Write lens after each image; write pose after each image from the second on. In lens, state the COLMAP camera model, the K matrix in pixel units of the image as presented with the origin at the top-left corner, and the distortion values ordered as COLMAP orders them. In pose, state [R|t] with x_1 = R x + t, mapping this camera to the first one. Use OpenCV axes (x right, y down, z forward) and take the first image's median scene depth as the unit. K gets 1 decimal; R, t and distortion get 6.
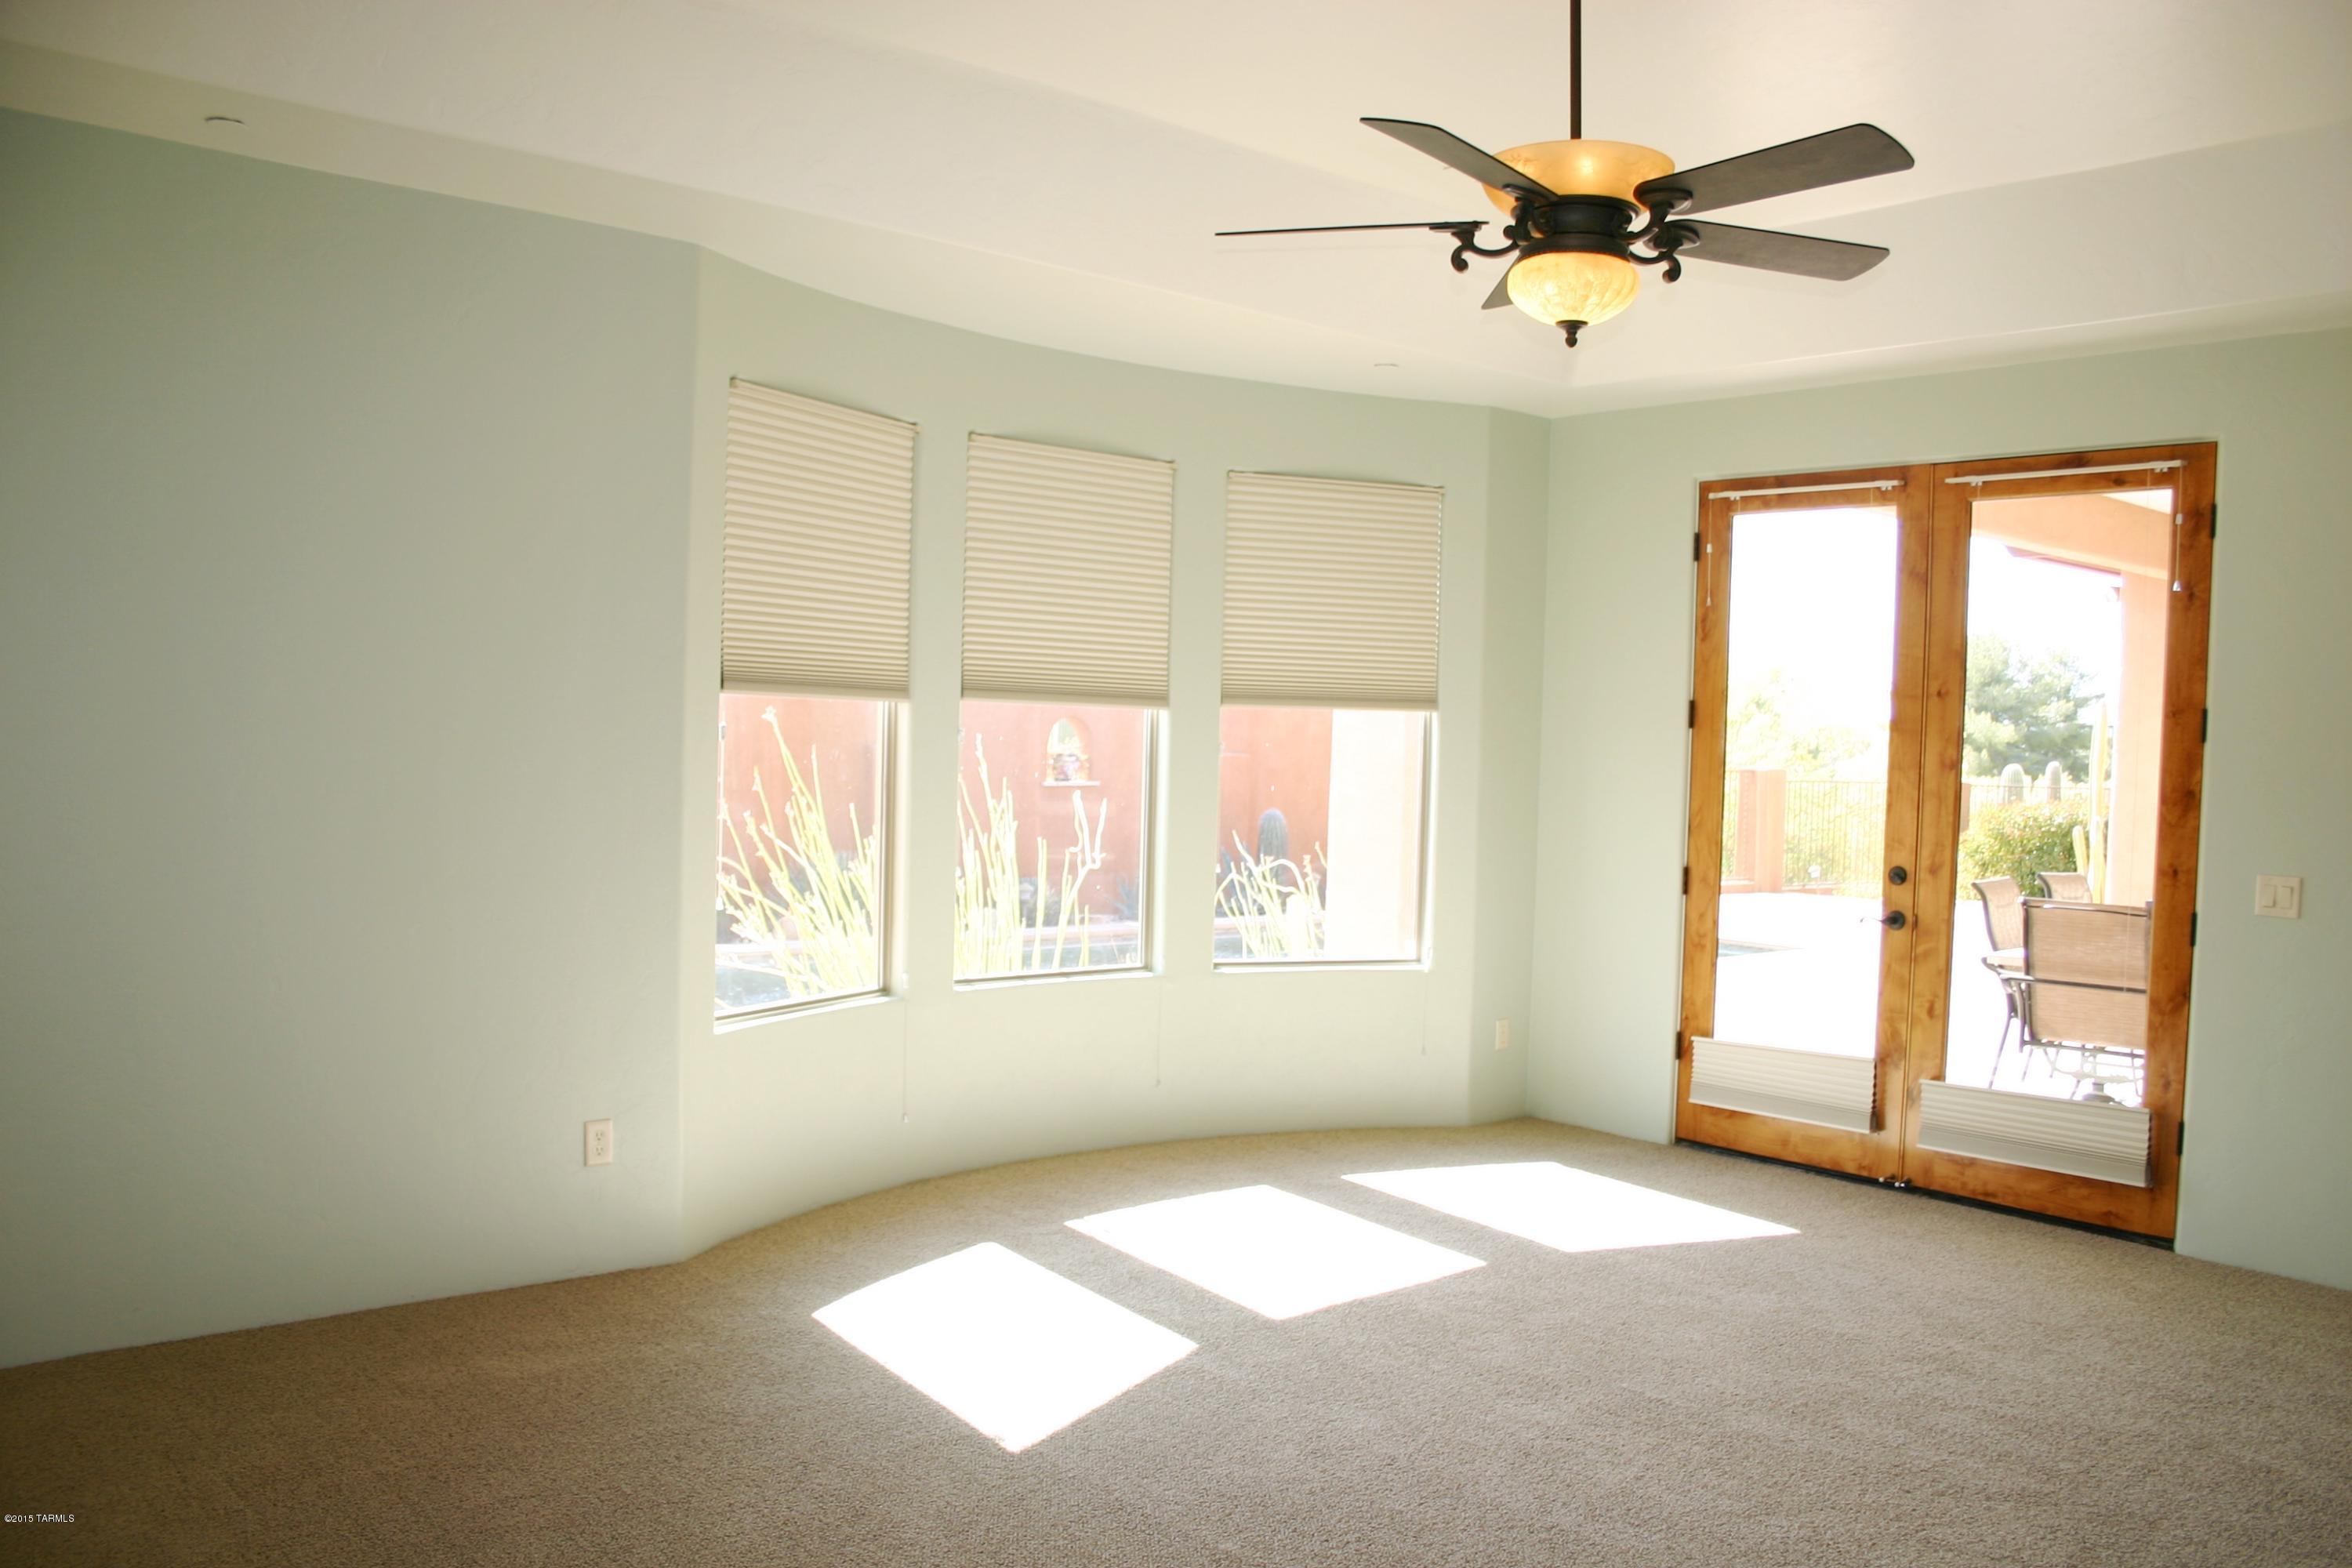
lens RADIAL K [[1903.7, 0, 1179.6], [0, 1903.7, 808.2], [0, 0, 1]] dist [-0.159597, 0.144762]
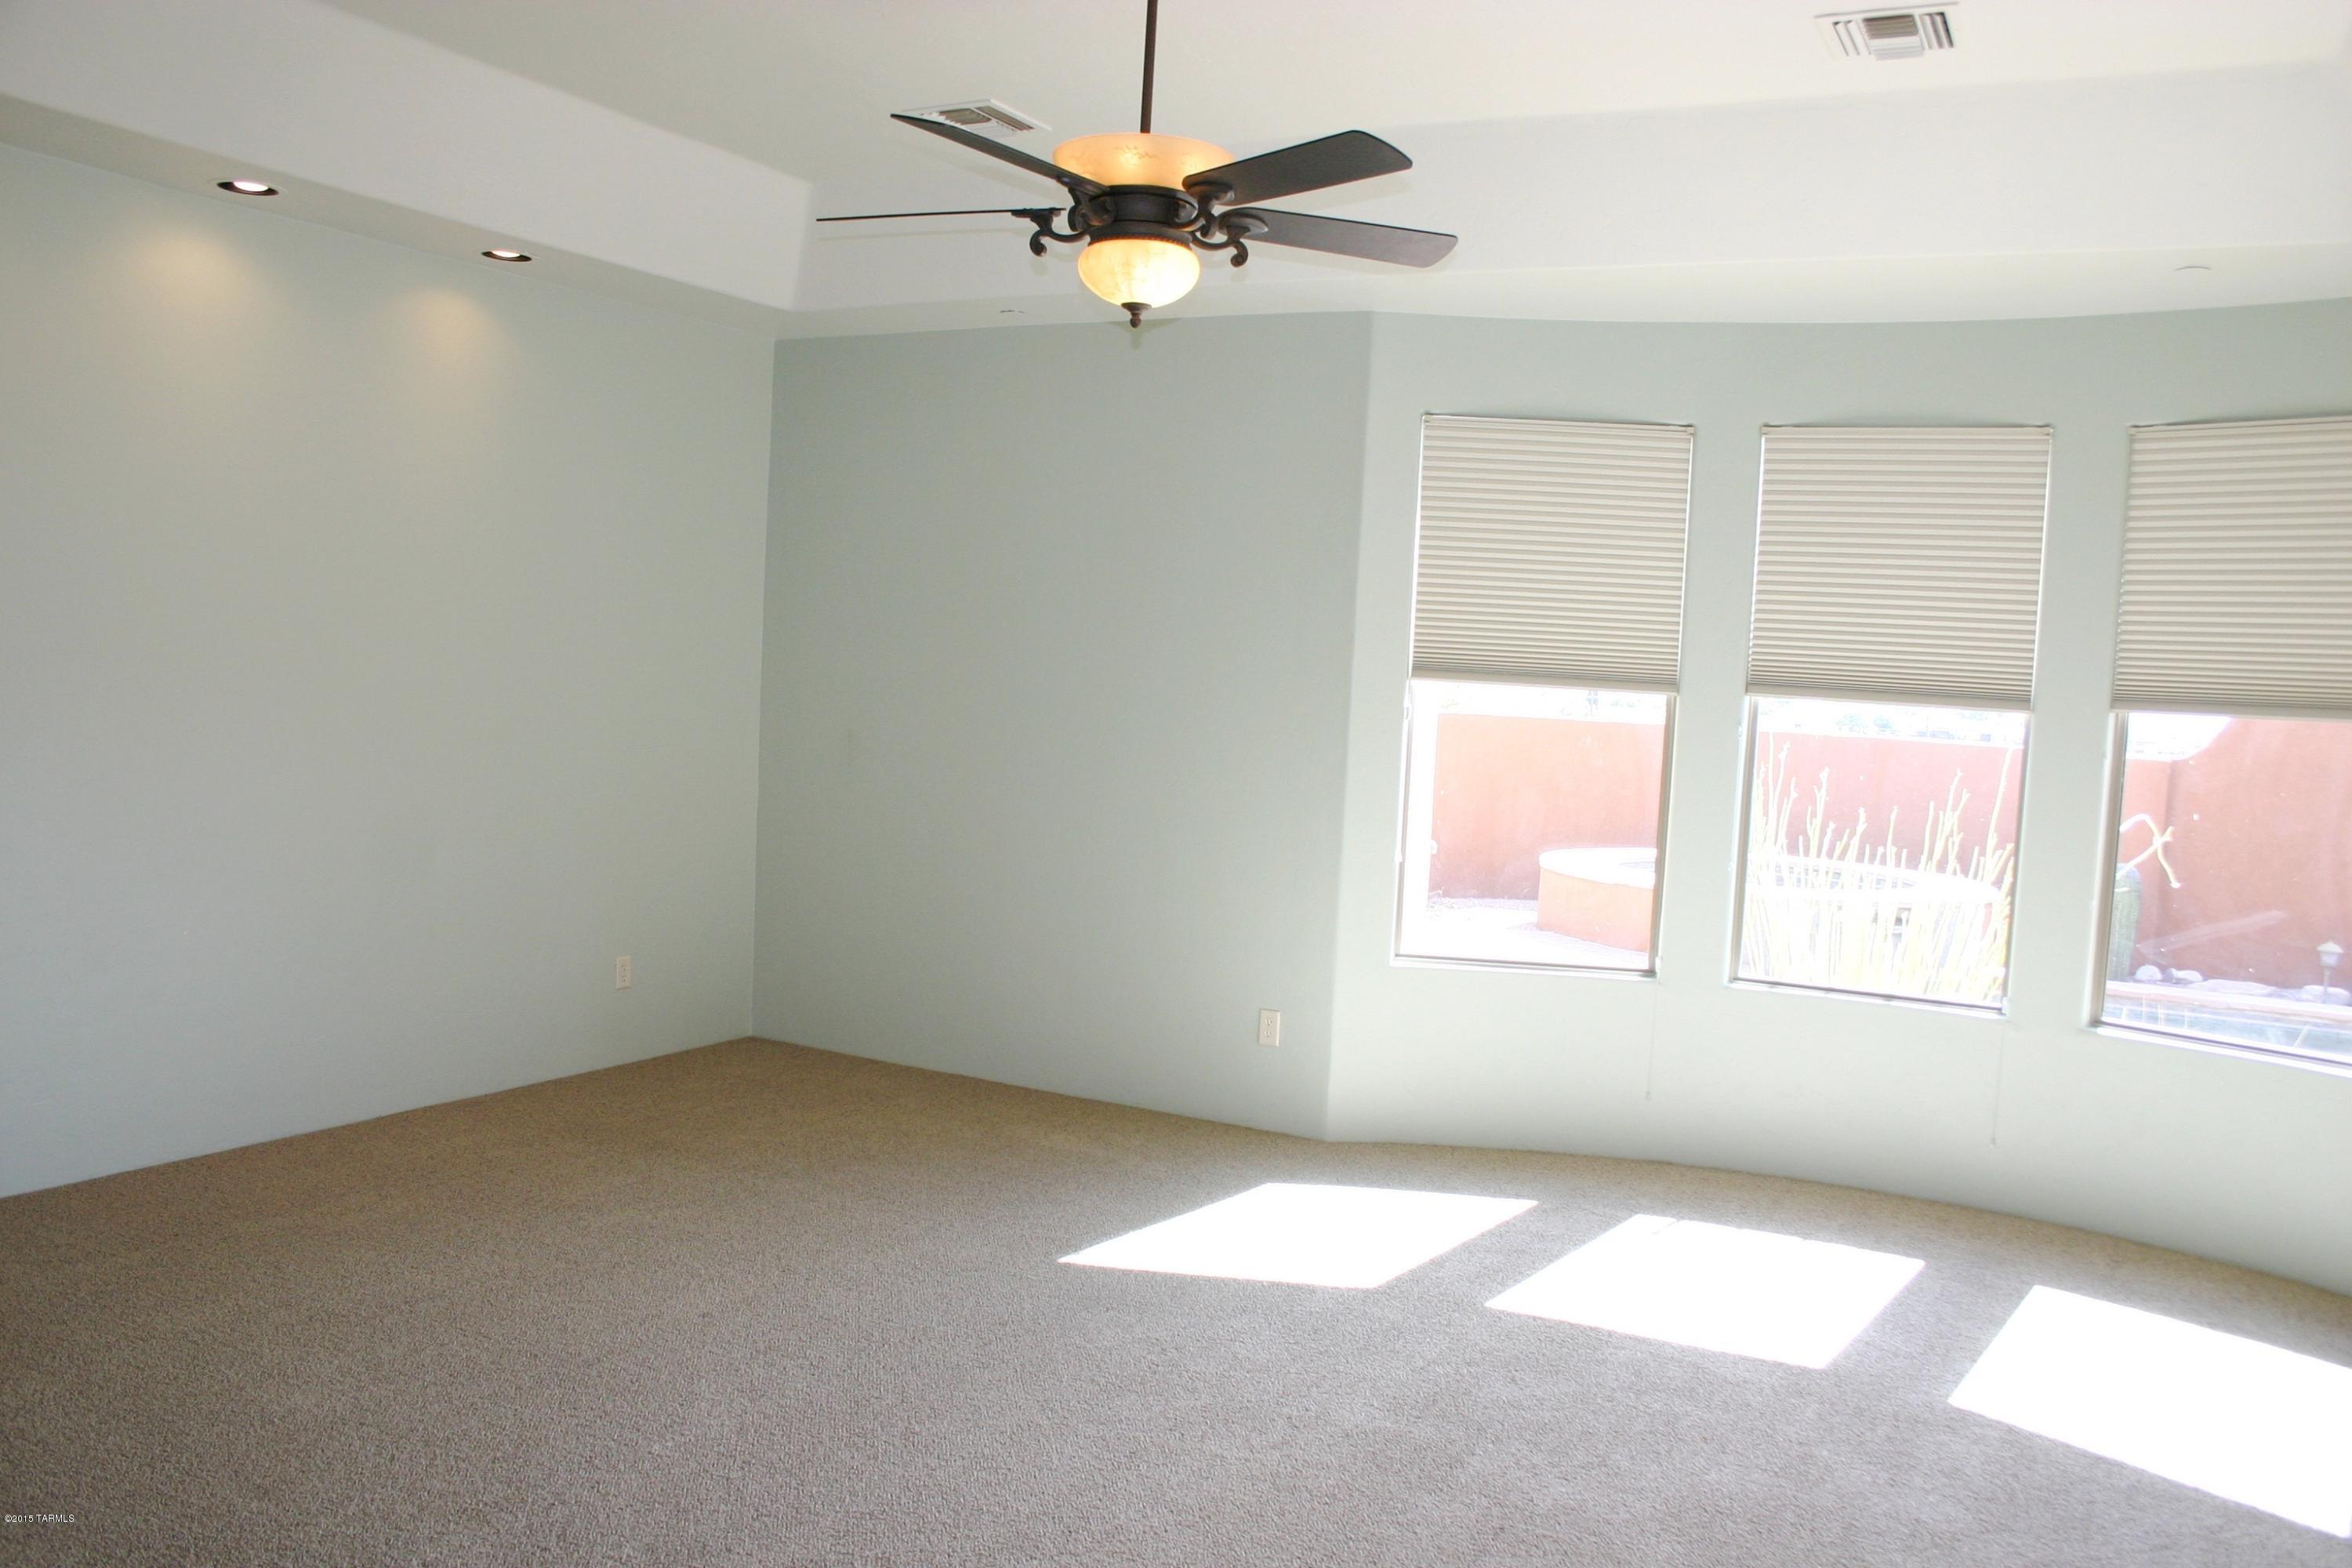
lens RADIAL K [[1951.3, 0, 1176.0], [0, 1951.3, 784.0], [0, 0, 1]] dist [-0.151592, 0.144664]
pose [[0.361239, 0.054259, -0.930893, 0.772075], [-0.072386, 0.996925, 0.030018, -0.020158], [0.929660, 0.056540, 0.364055, 0.378560]]
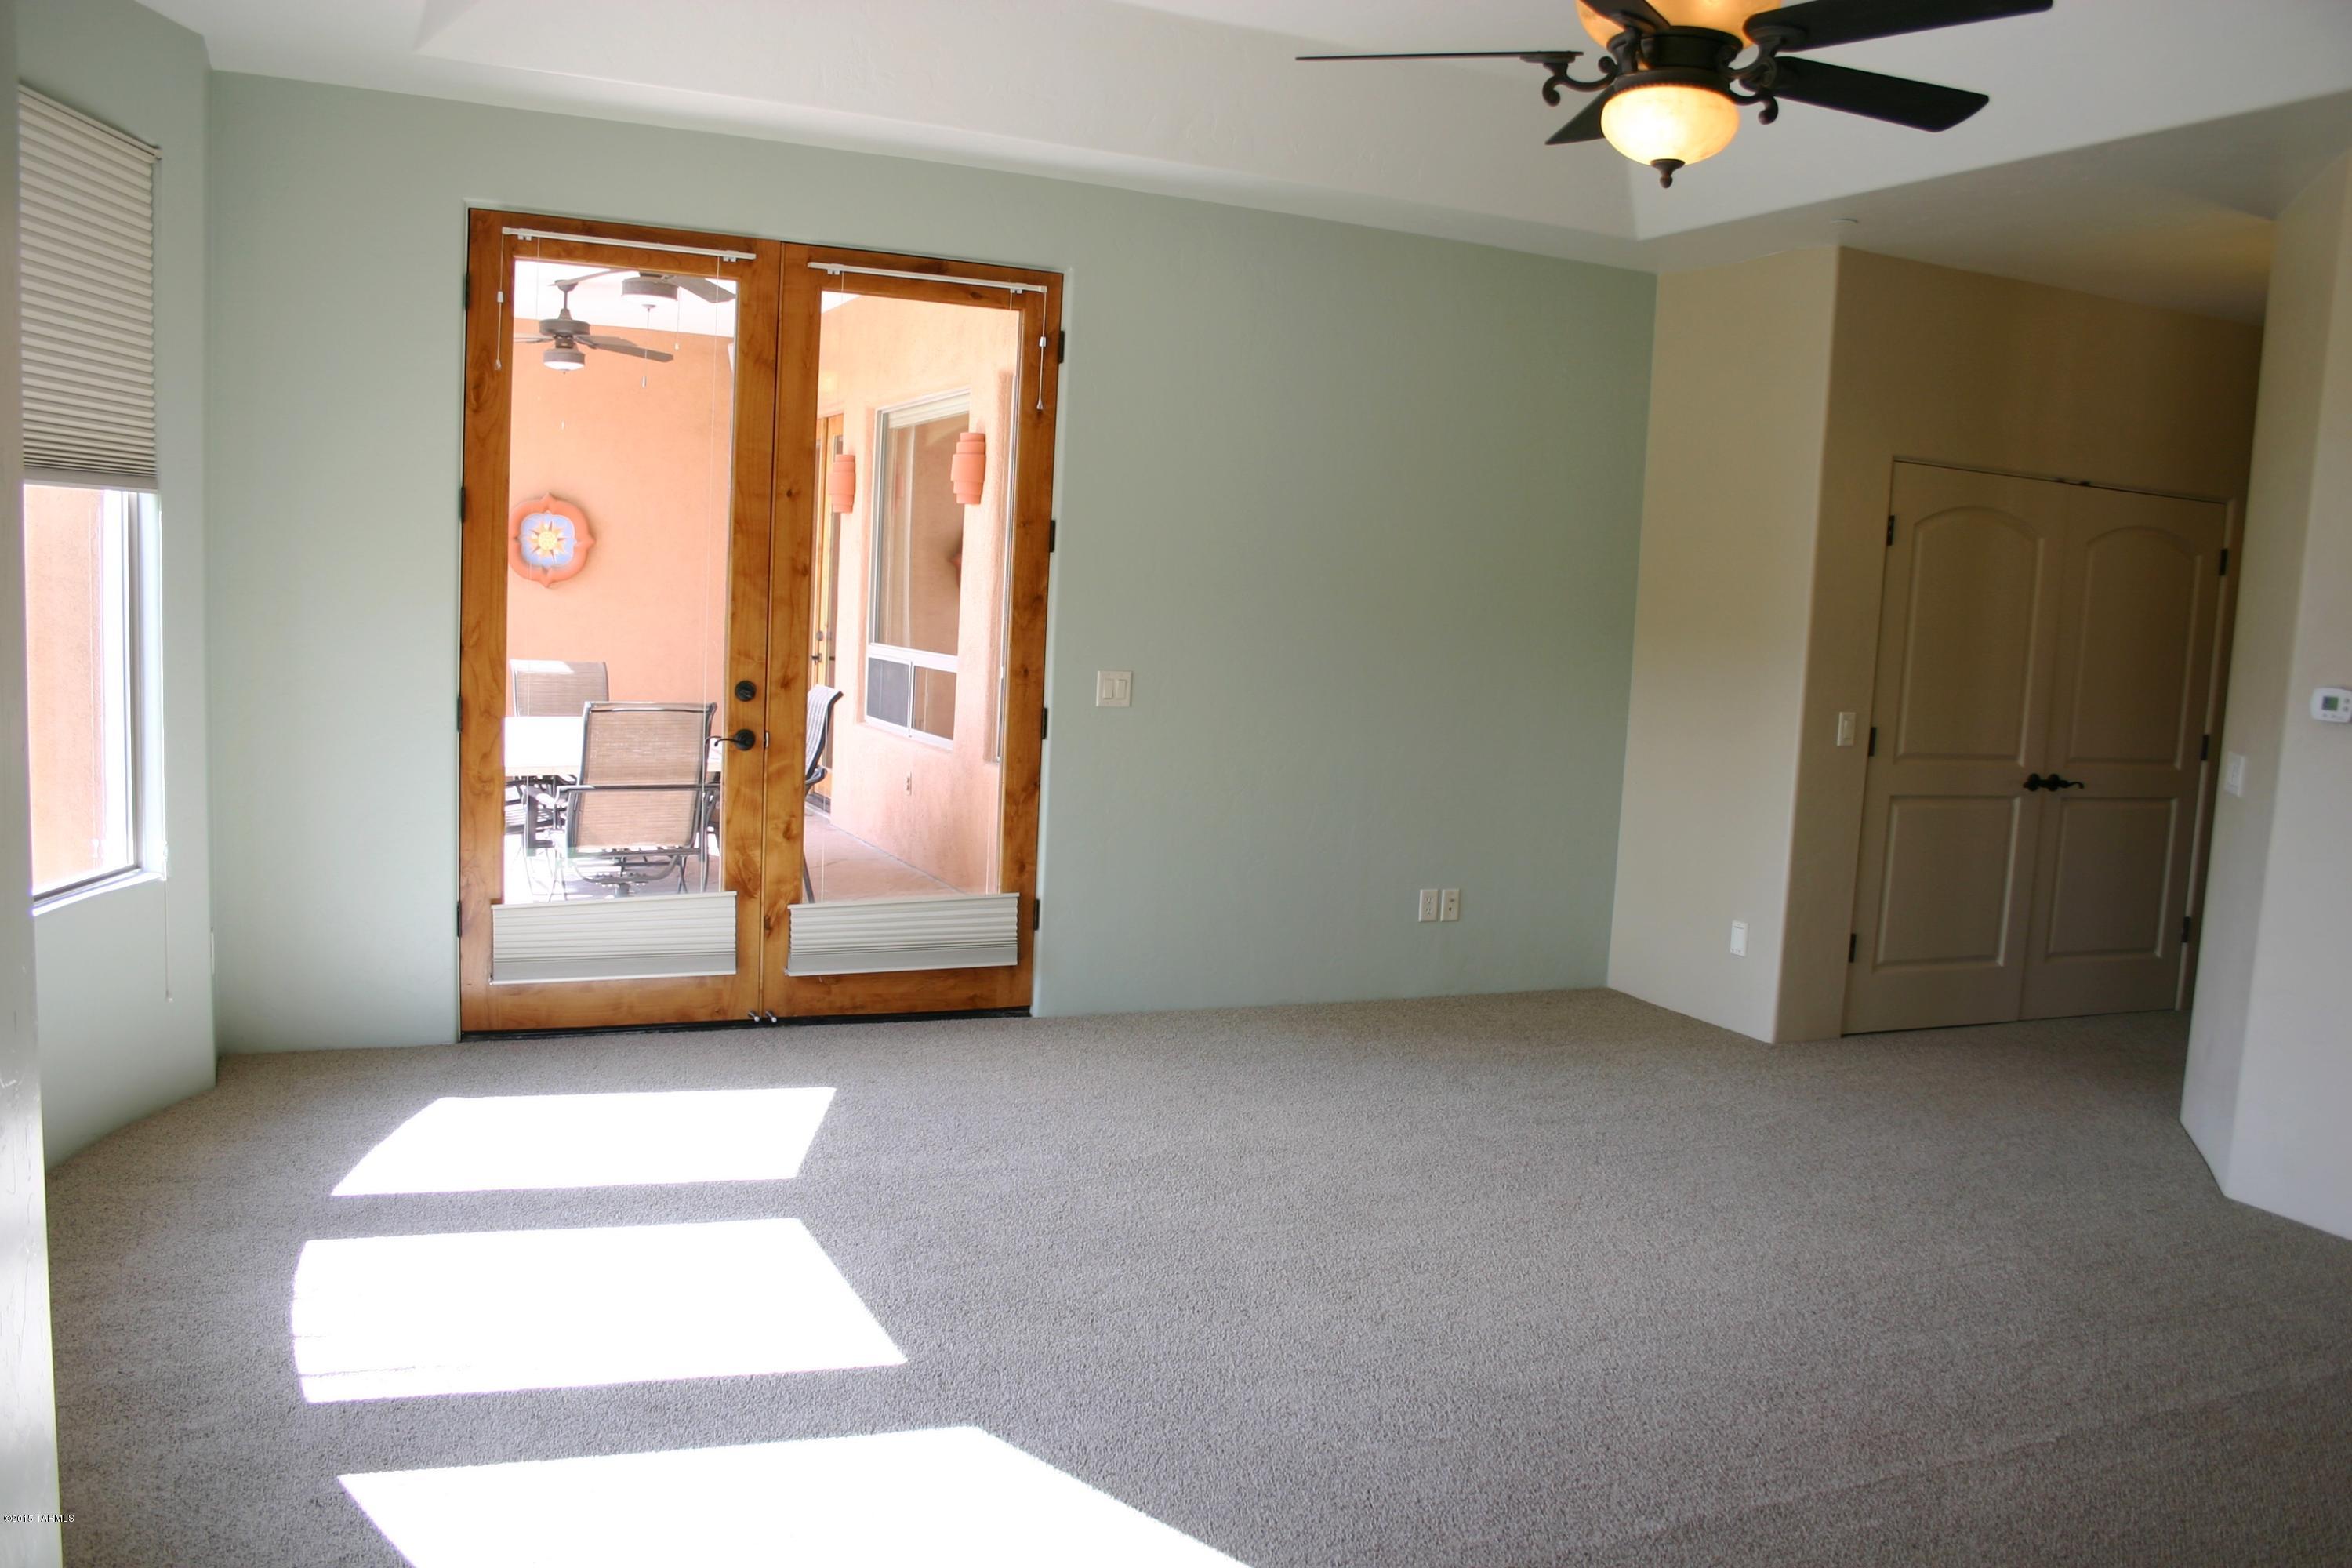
lens RADIAL K [[1903.7, 0, 1179.6], [0, 1903.7, 808.2], [0, 0, 1]] dist [-0.159597, 0.144762]
pose [[0.273412, -0.128144, 0.953323, -0.487940], [-0.000795, 0.991056, 0.133444, -0.033550], [-0.961897, -0.037243, 0.270864, 0.587247]]
